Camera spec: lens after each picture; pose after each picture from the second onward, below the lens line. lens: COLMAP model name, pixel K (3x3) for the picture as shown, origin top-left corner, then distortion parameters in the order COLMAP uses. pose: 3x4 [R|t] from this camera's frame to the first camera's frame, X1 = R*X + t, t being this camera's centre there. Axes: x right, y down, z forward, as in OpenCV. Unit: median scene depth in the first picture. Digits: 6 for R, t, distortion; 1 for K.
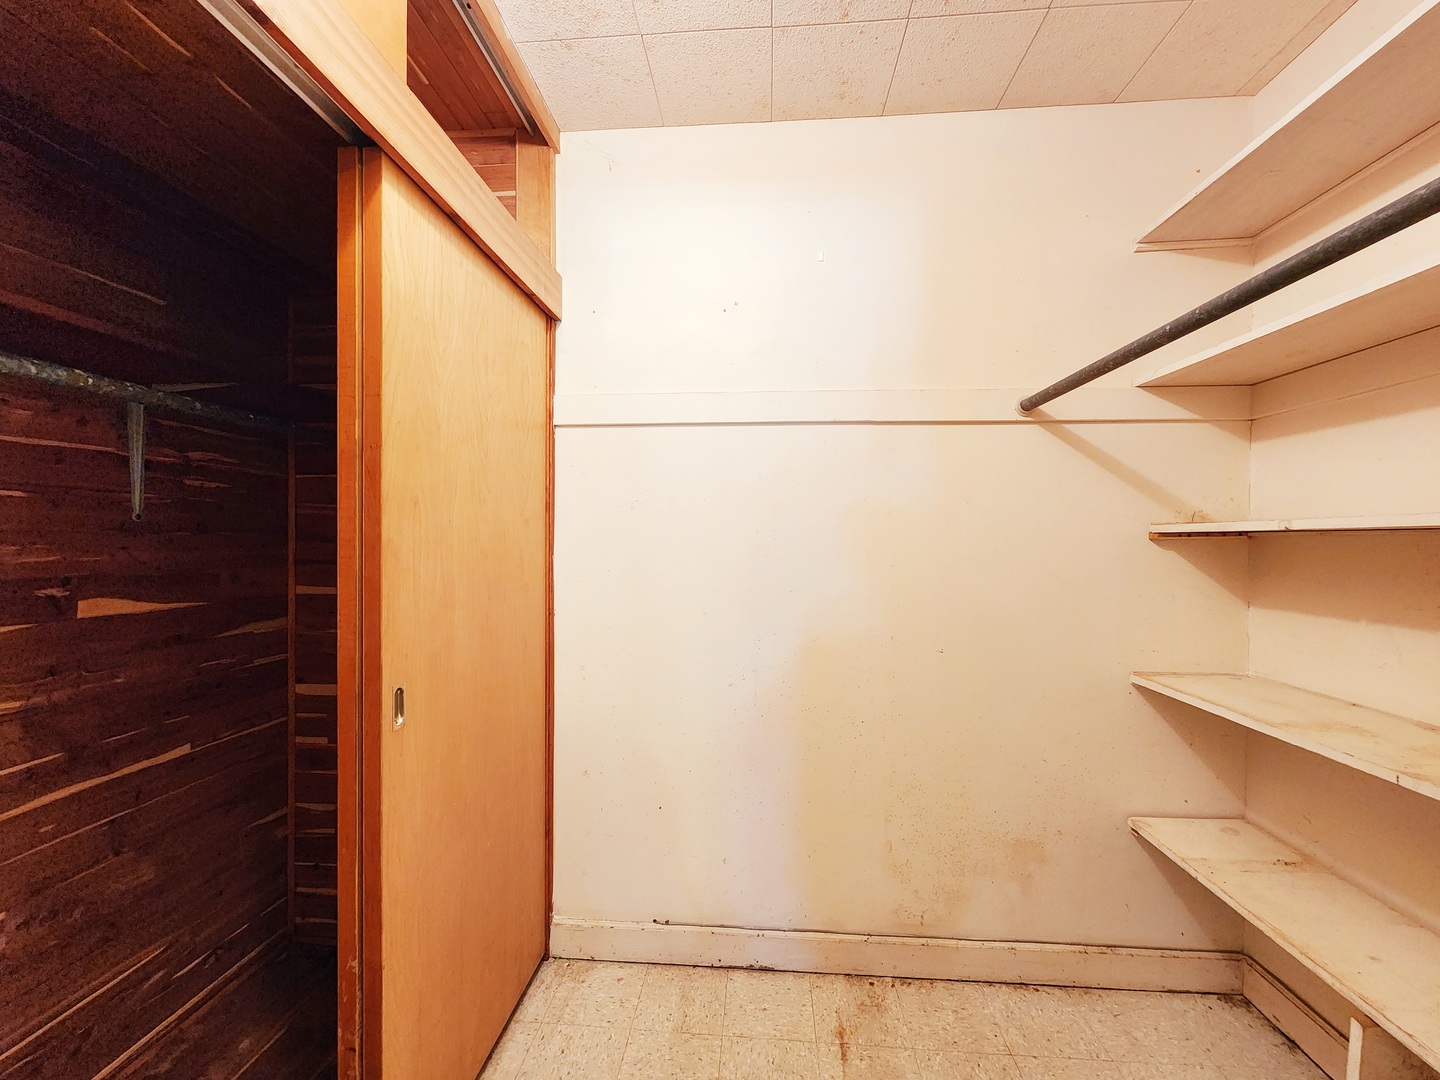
lens RADIAL K [[587.8, 0, 725.7], [0, 587.8, 542.9], [0, 0, 1]] dist [-0.001549, -0.002055]
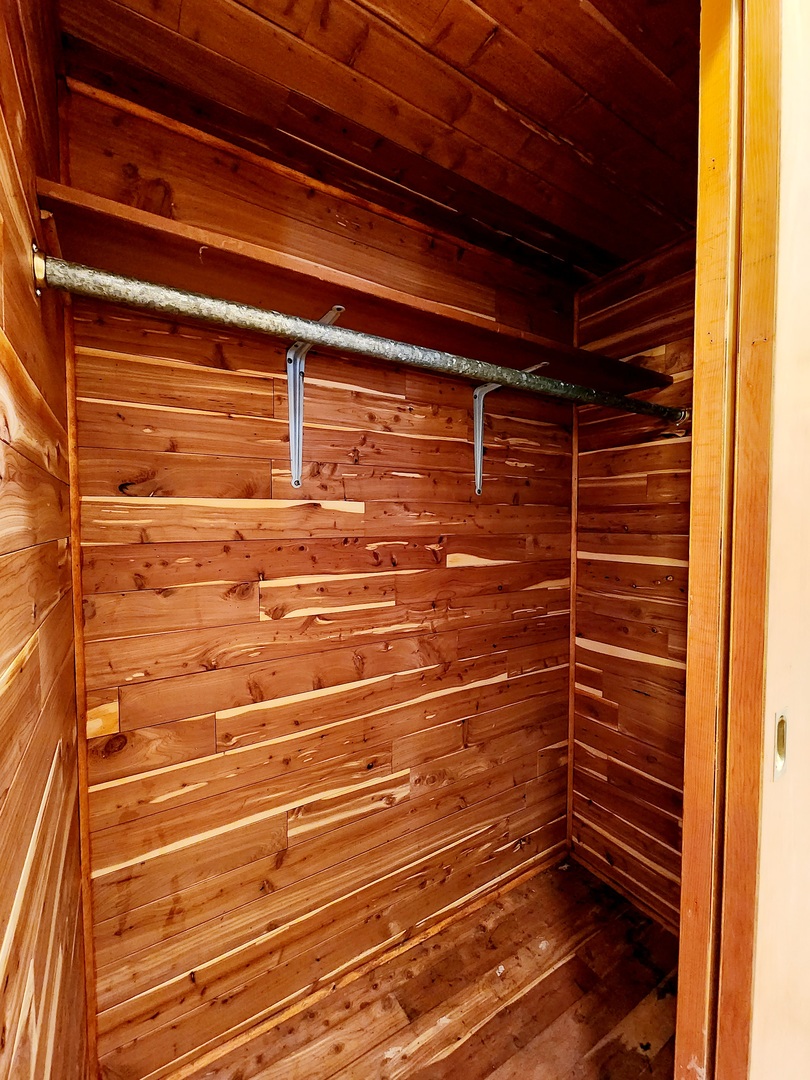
lens RADIAL K [[440.8, 0, 403.0], [0, 440.8, 539.3], [0, 0, 1]] dist [-0.001549, -0.002055]
pose [[0.593116, 0.027649, -0.804642, -0.305750], [0.000524, 0.999397, 0.034727, 0.024974], [0.805117, -0.021019, 0.592744, 0.276475]]
